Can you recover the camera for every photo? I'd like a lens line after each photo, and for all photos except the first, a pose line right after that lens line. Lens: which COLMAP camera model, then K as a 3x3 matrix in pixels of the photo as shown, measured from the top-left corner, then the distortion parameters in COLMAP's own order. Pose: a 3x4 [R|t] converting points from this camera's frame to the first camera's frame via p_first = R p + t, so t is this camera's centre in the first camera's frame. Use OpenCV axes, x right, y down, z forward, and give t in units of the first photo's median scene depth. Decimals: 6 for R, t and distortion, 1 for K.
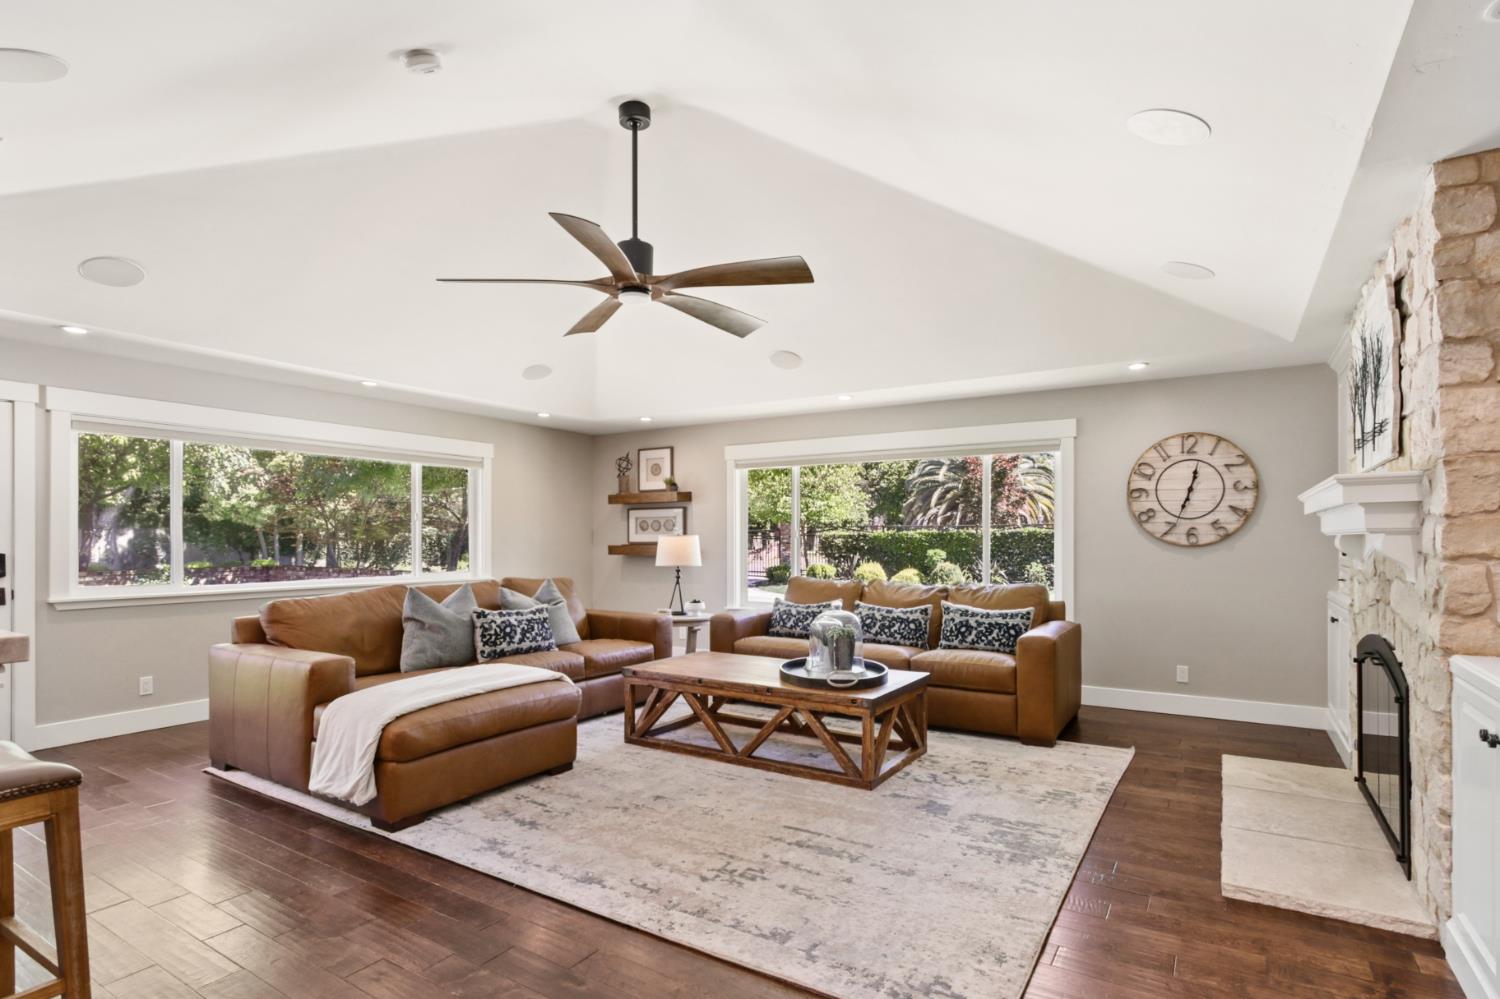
lens RADIAL K [[751.1, 0, 753.3], [0, 751.1, 538.3], [0, 0, 1]] dist [-0.001192, 0.000168]
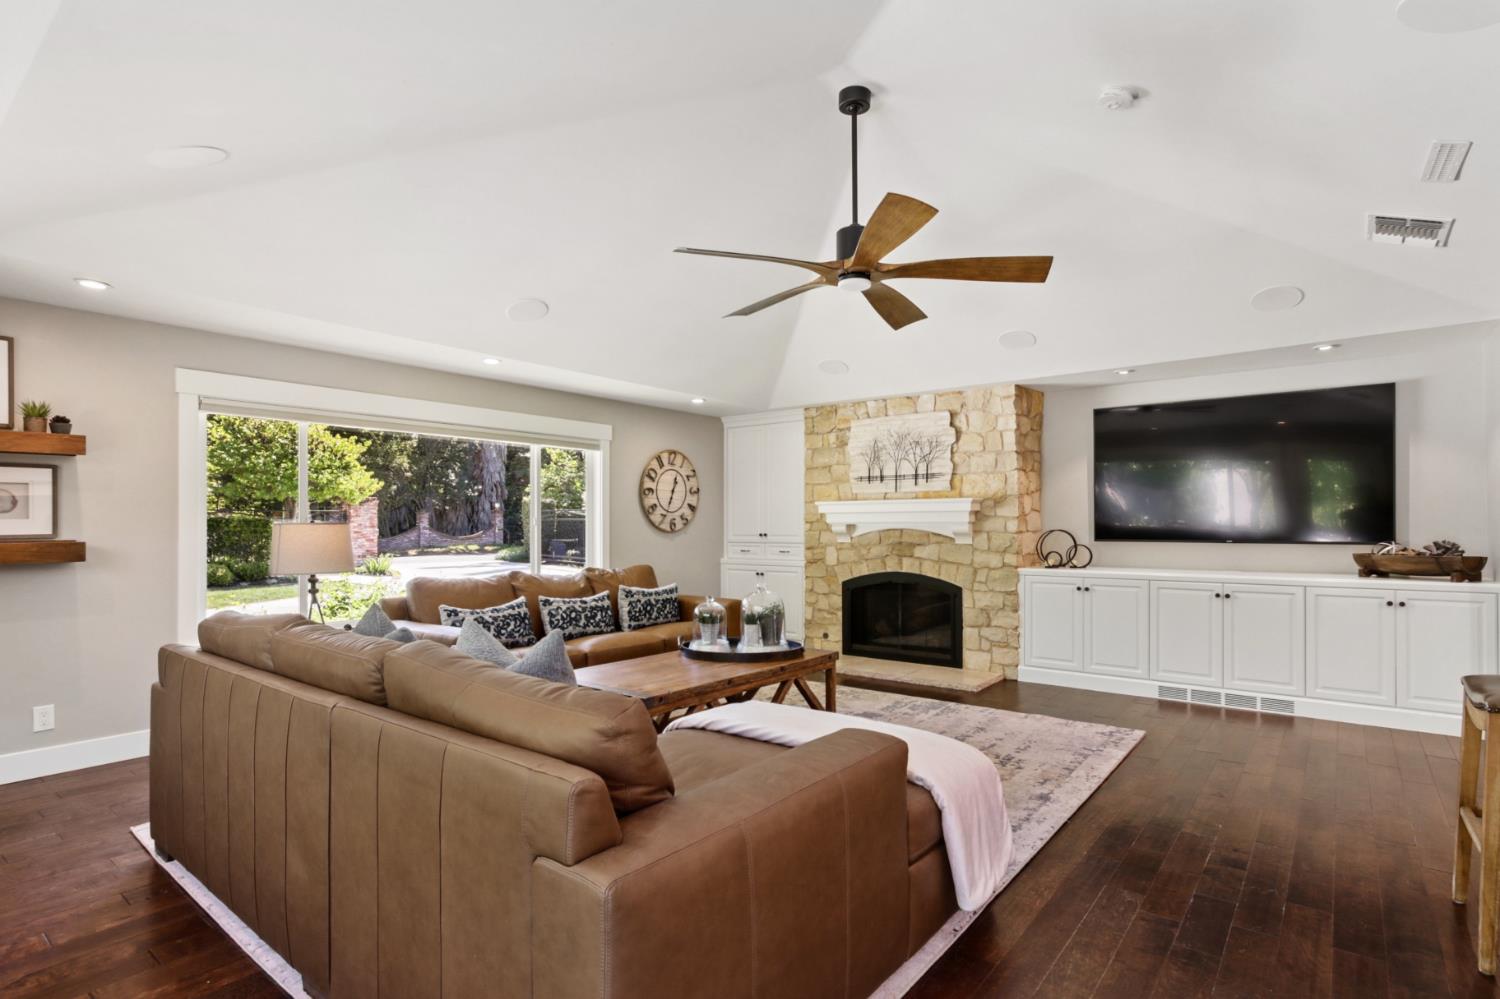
lens RADIAL K [[759.9, 0, 752.4], [0, 759.9, 526.4], [0, 0, 1]] dist [-0.008269, 0.000734]
pose [[0.099445, -0.000476, 0.995043, -0.823140], [0.002313, 0.999997, 0.000247, 0.000311], [-0.995040, 0.002277, 0.099446, 0.731471]]
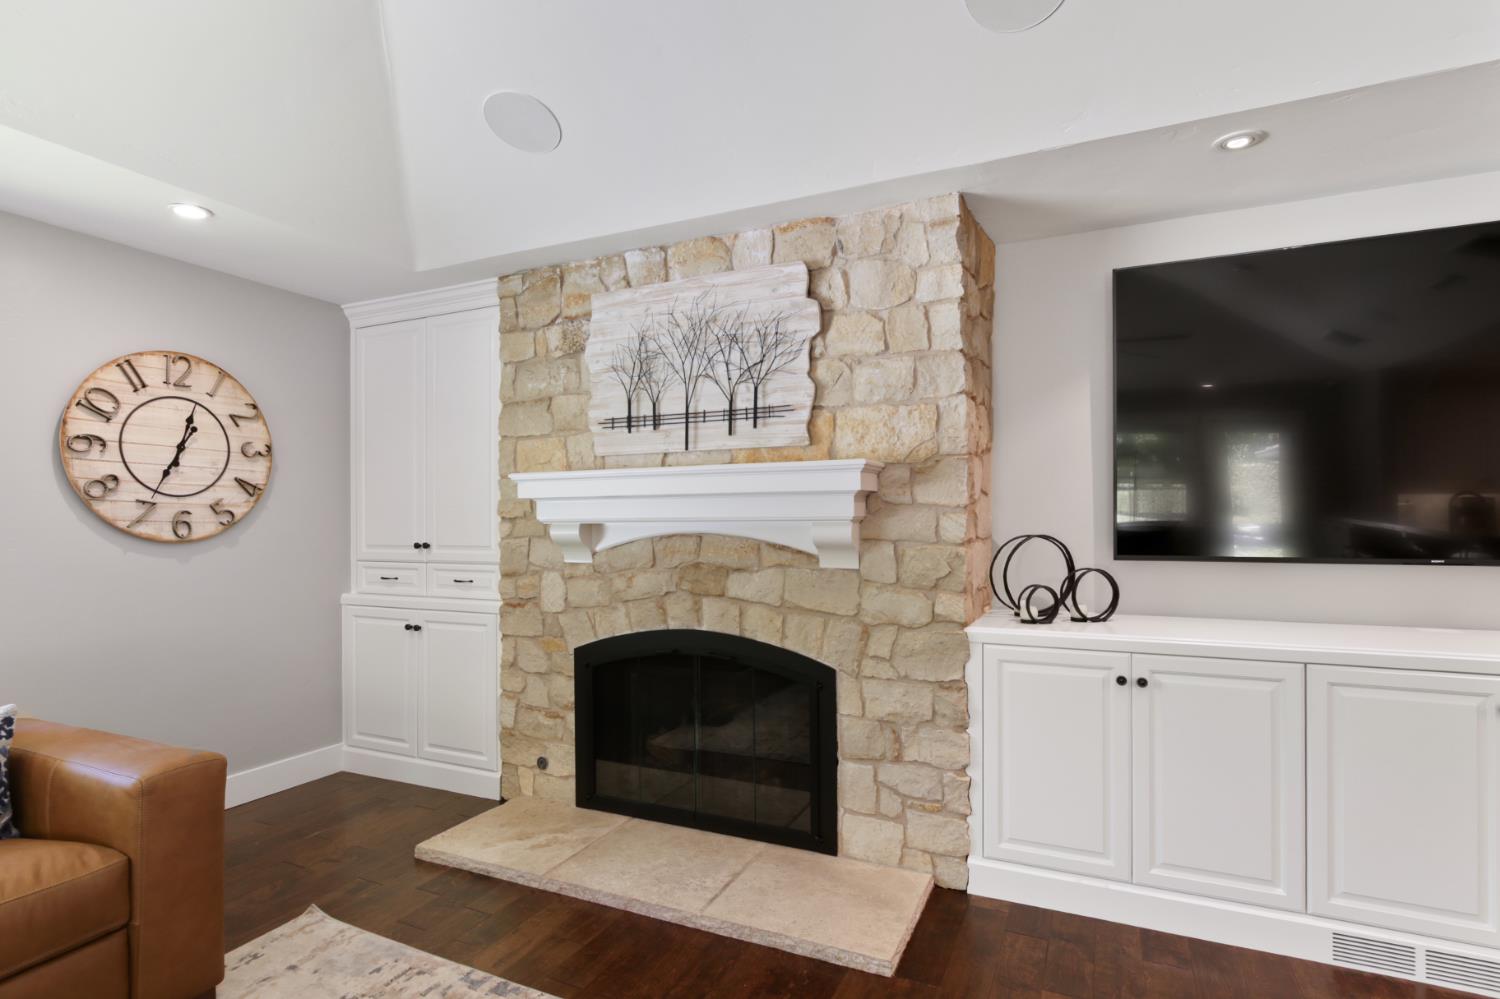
lens RADIAL K [[752.0, 0, 747.6], [0, 752.0, 520.2], [0, 0, 1]] dist [-0.001669, 0.000825]
pose [[-0.128335, 0.003892, 0.991723, -0.073298], [0.005077, 0.999982, -0.003267, -0.002756], [-0.991718, 0.004616, -0.128353, 0.643502]]
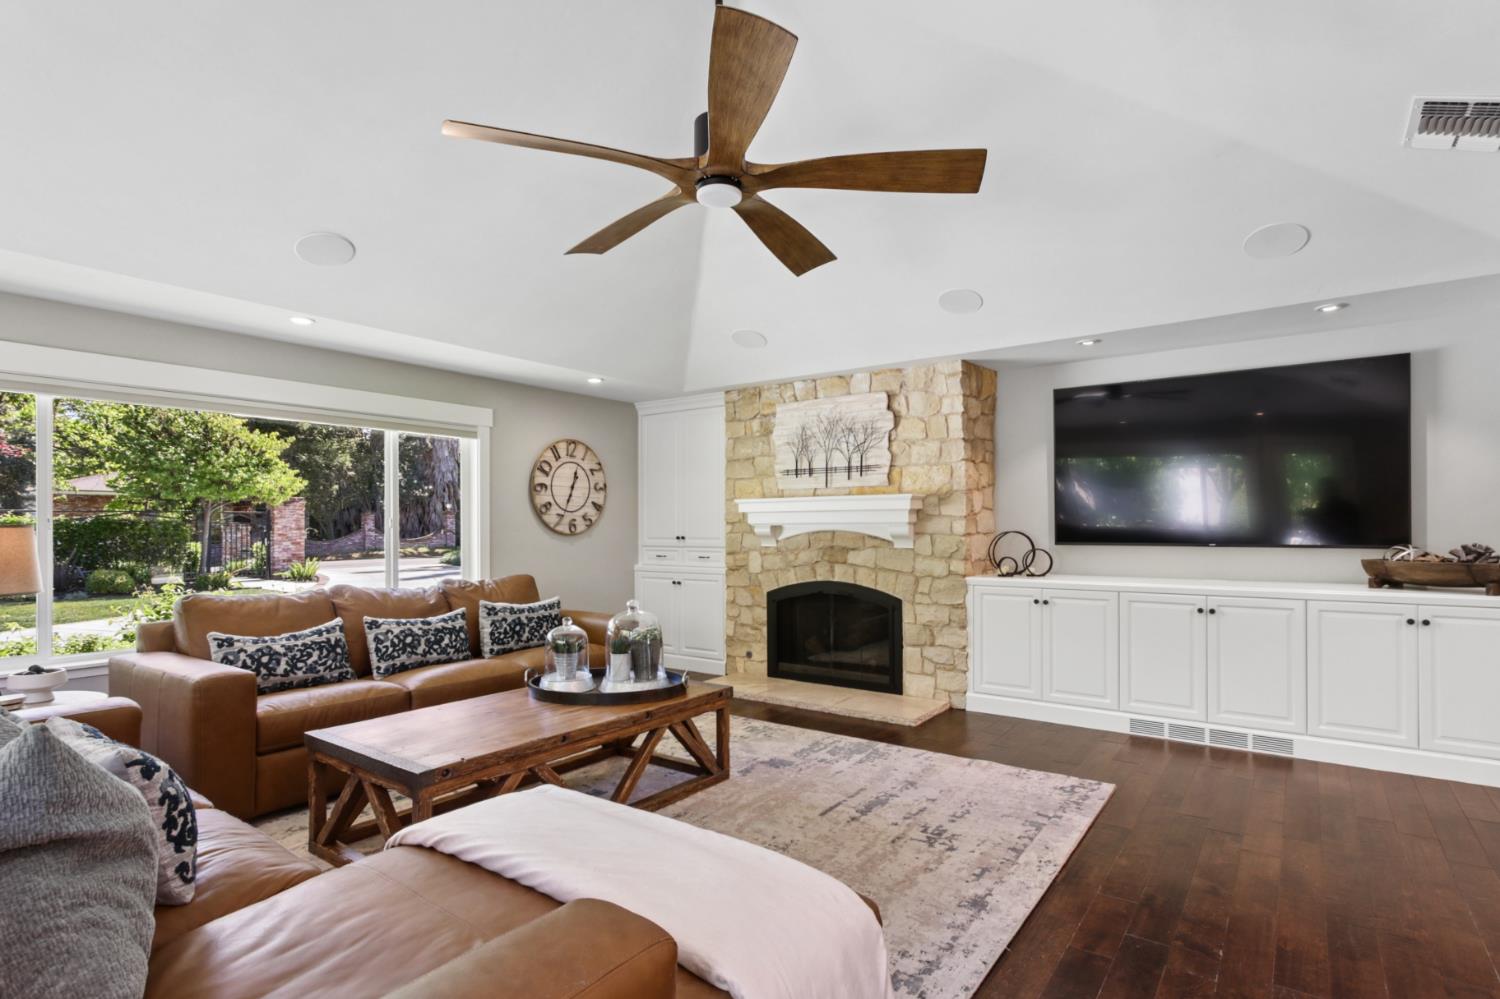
lens RADIAL K [[759.9, 0, 752.4], [0, 759.9, 526.4], [0, 0, 1]] dist [-0.008269, 0.000734]
pose [[0.064646, 0.000452, 0.997908, -0.619762], [0.004715, 0.999989, -0.000758, -0.000424], [-0.997897, 0.004754, 0.064643, 0.652384]]
